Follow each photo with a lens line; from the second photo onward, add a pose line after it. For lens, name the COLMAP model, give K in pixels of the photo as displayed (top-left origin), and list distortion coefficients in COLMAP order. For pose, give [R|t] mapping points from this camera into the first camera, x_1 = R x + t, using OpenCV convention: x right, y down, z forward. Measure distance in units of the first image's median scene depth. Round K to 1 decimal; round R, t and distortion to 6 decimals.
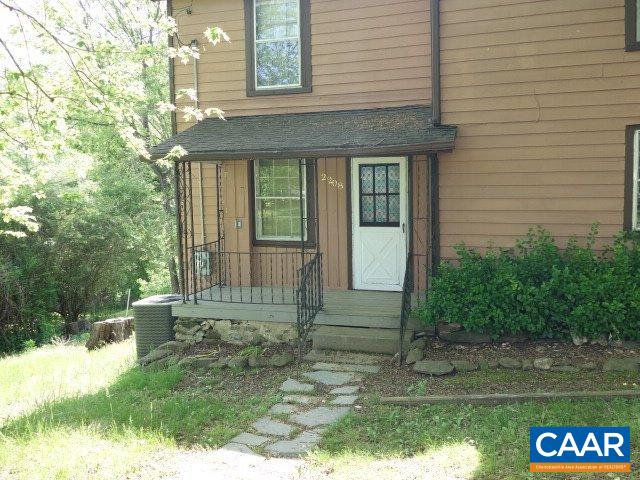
lens RADIAL K [[567.2, 0, 320.7], [0, 567.2, 237.5], [0, 0, 1]] dist [0.007985, -0.007840]
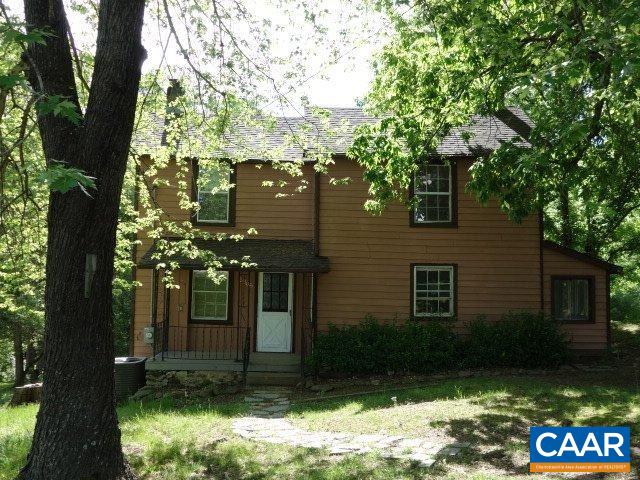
lens RADIAL K [[567.2, 0, 320.2], [0, 567.2, 241.1], [0, 0, 1]] dist [0.007985, -0.007840]
pose [[0.942297, 0.056180, 0.330030, -0.378725], [-0.011330, 0.990606, -0.136279, 0.000637], [-0.334586, 0.124676, 0.934081, -0.684695]]
